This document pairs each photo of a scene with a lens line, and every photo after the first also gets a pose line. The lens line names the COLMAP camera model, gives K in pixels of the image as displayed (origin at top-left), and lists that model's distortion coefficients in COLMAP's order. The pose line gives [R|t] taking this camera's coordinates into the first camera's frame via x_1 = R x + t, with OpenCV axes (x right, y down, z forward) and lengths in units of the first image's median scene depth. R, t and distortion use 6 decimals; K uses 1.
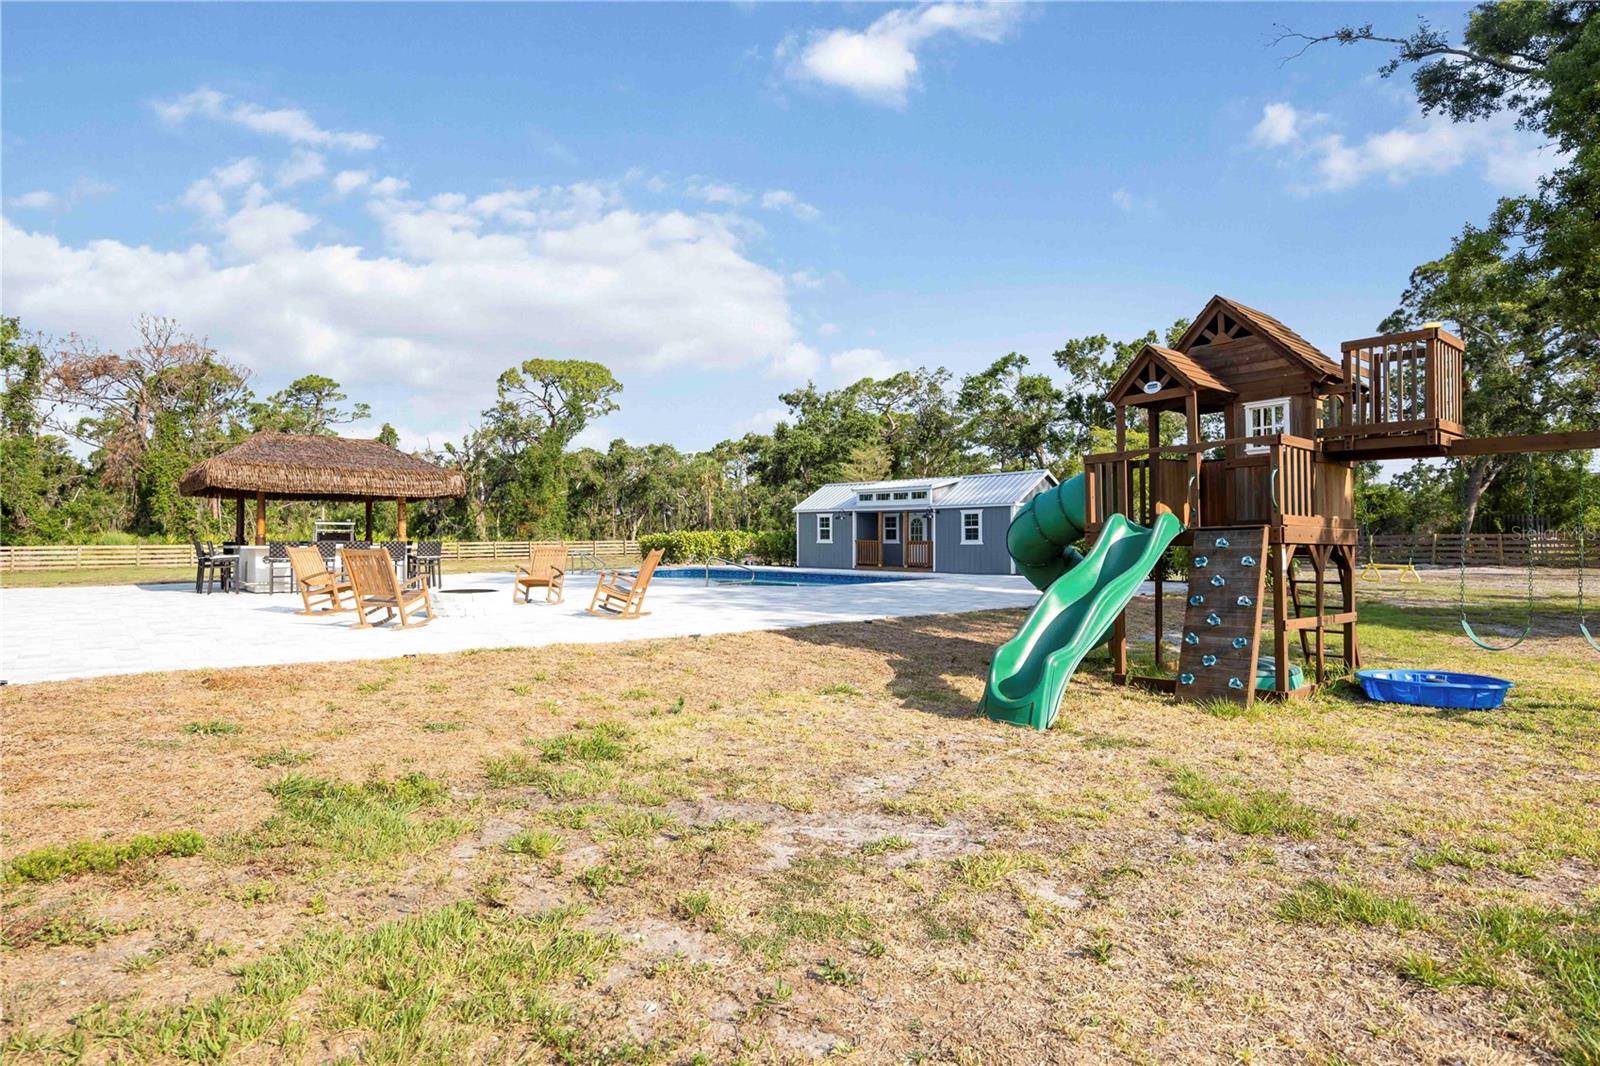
lens RADIAL K [[825.1, 0, 781.7], [0, 825.1, 539.5], [0, 0, 1]] dist [-0.007478, -0.002620]
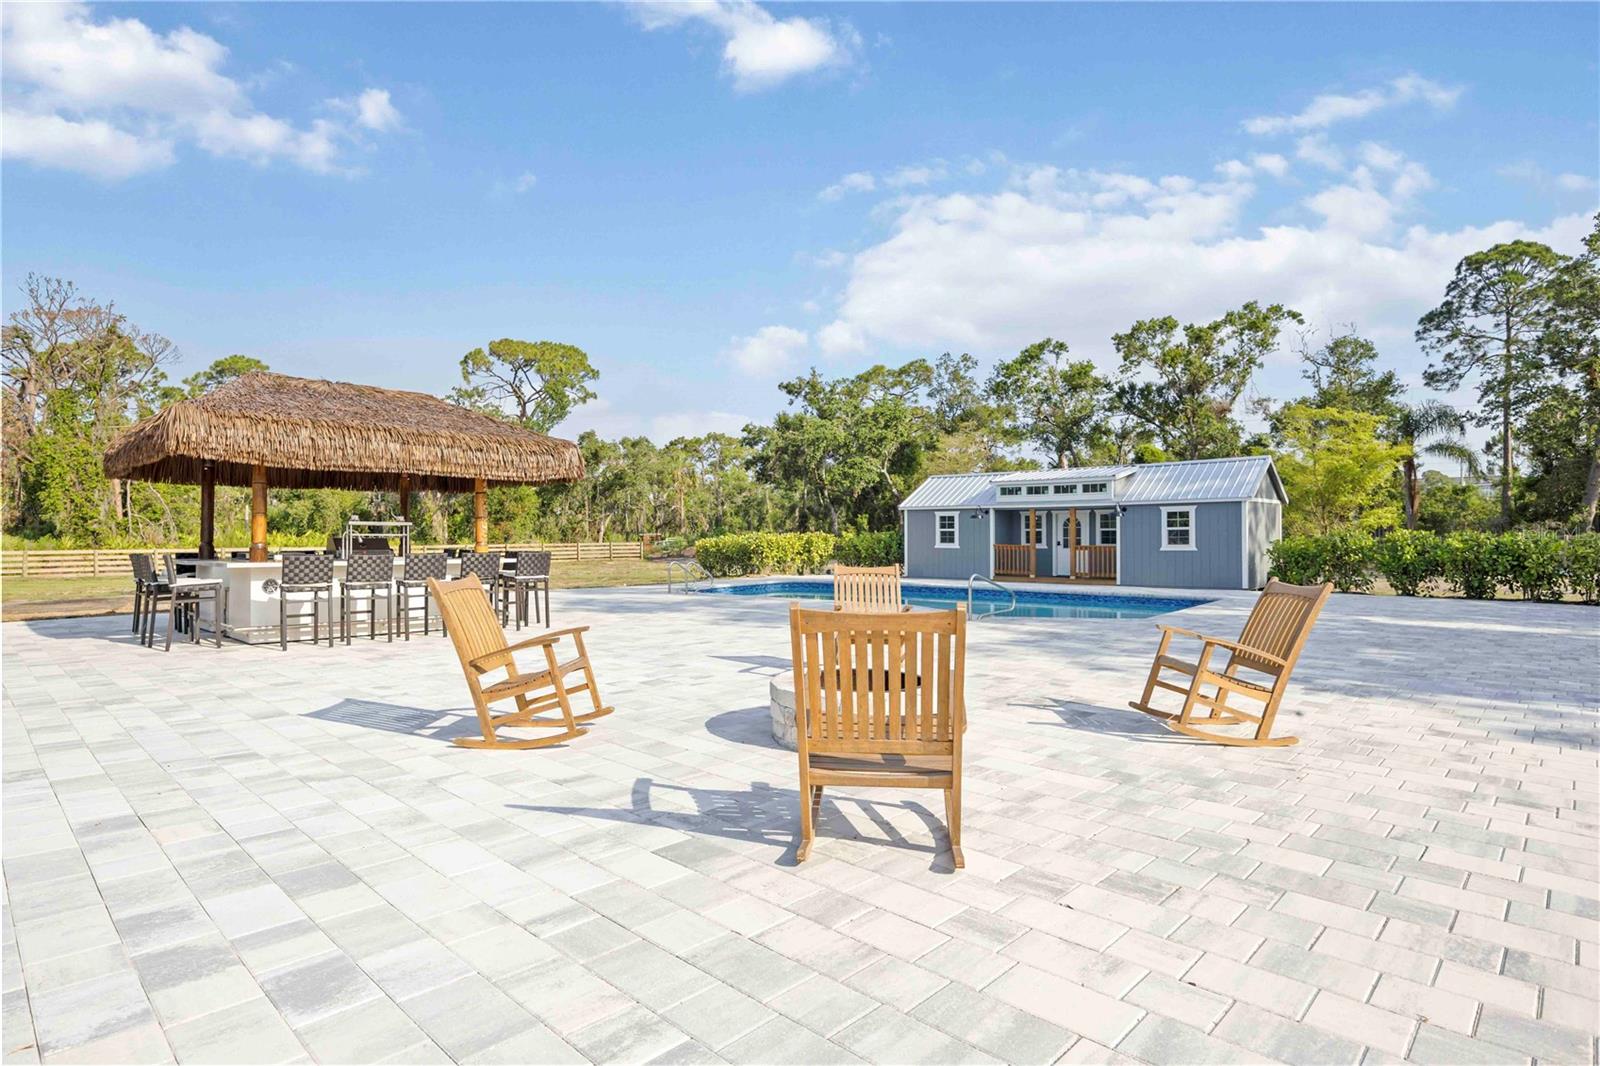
lens RADIAL K [[825.1, 0, 793.0], [0, 825.1, 535.2], [0, 0, 1]] dist [-0.007478, -0.002620]
pose [[0.995921, -0.001093, 0.090227, -0.089354], [0.001605, 0.999983, -0.005599, -0.002074], [-0.090219, 0.005721, 0.995905, 0.112154]]
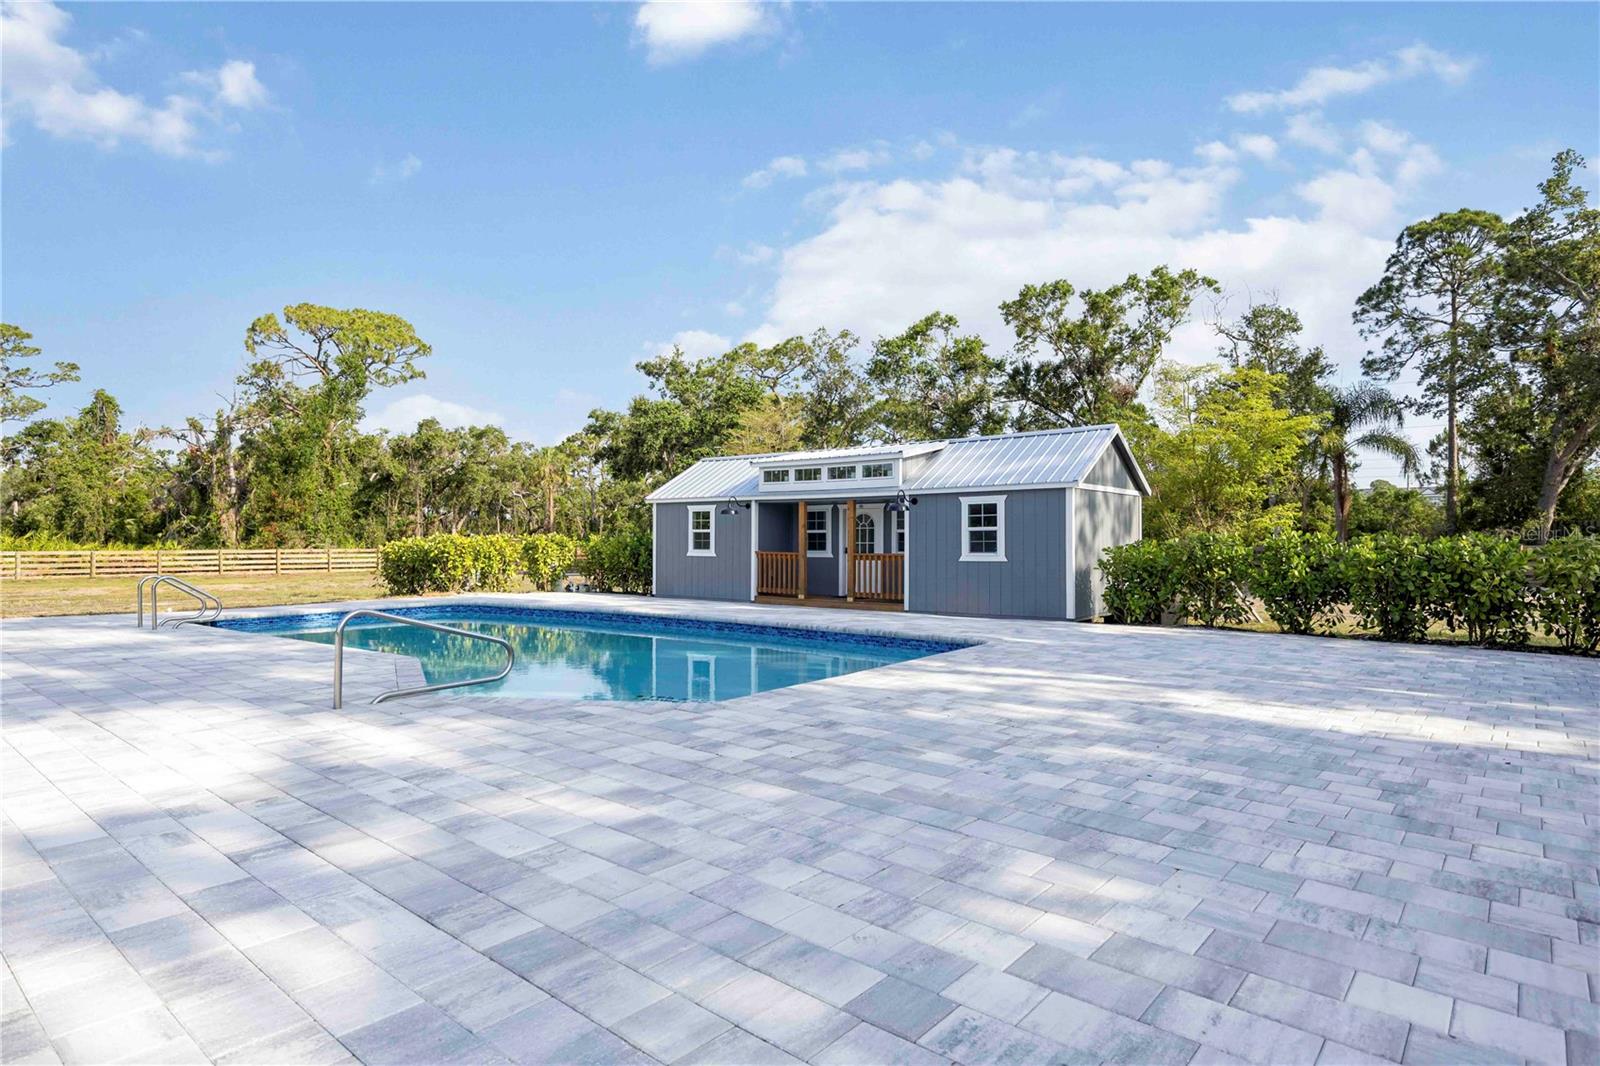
lens RADIAL K [[881.1, 0, 780.3], [0, 881.1, 535.2], [0, 0, 1]] dist [0.001466, -0.005993]
pose [[0.988244, 0.006354, 0.152756, 0.006546], [-0.004150, 0.999883, -0.014742, -0.000817], [-0.152832, 0.013935, 0.988154, 0.201457]]
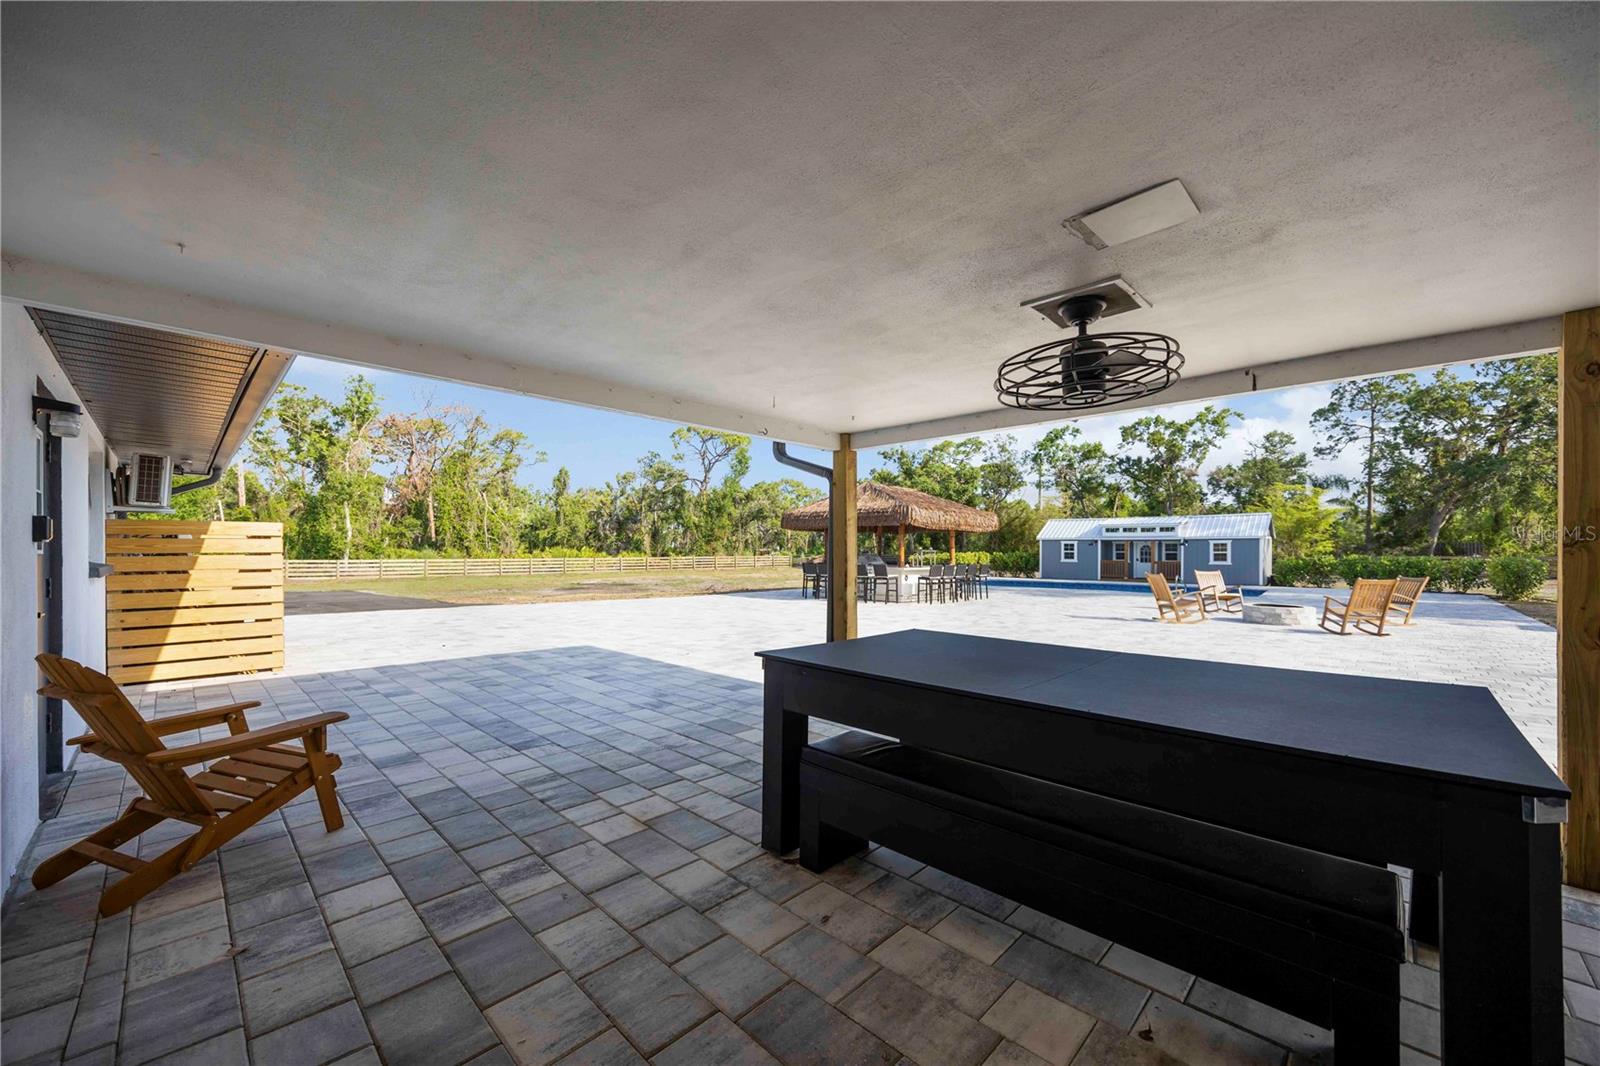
lens RADIAL K [[601.1, 0, 803.7], [0, 601.1, 543.2], [0, 0, 1]] dist [-0.011252, -0.000222]
pose [[0.997698, 0.006567, 0.067501, -0.245693], [-0.005433, 0.999841, -0.016966, -0.004176], [-0.067602, 0.016560, 0.997575, 0.006601]]
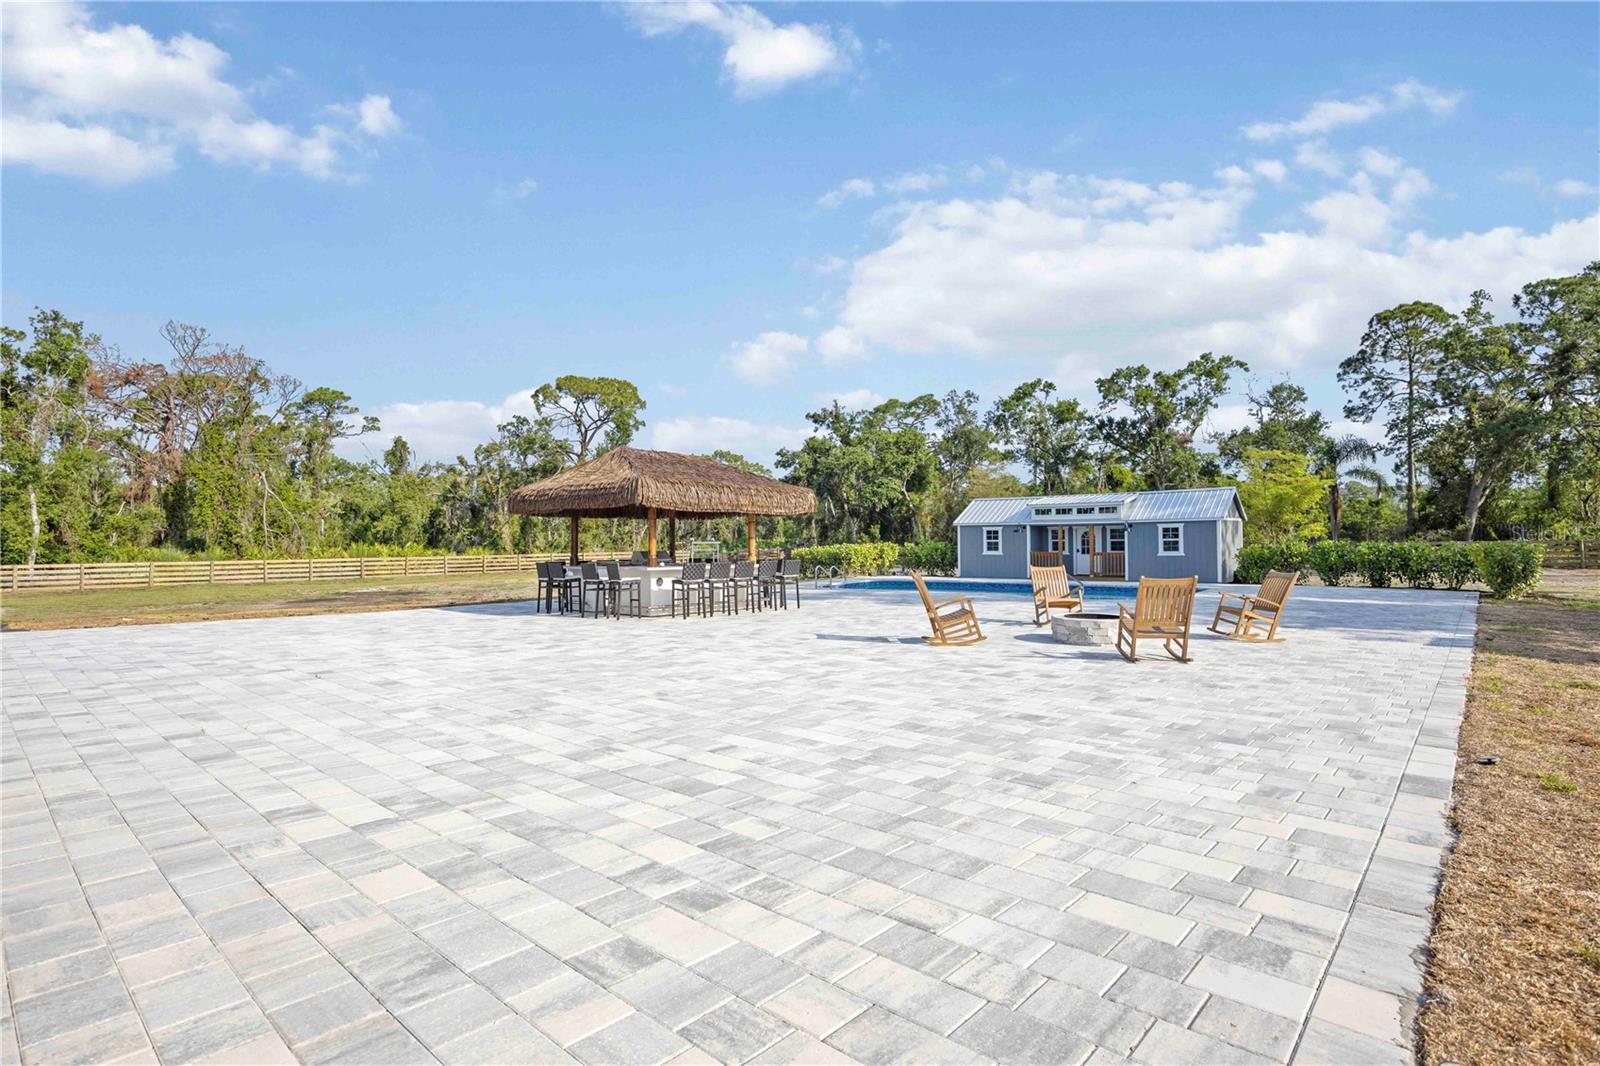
lens RADIAL K [[759.9, 0, 803.6], [0, 759.9, 539.9], [0, 0, 1]] dist [-0.012562, -0.002678]
pose [[0.992501, -0.005980, 0.122087, -0.162391], [0.007081, 0.999938, -0.008584, -0.004199], [-0.122028, 0.009384, 0.992482, 0.031274]]
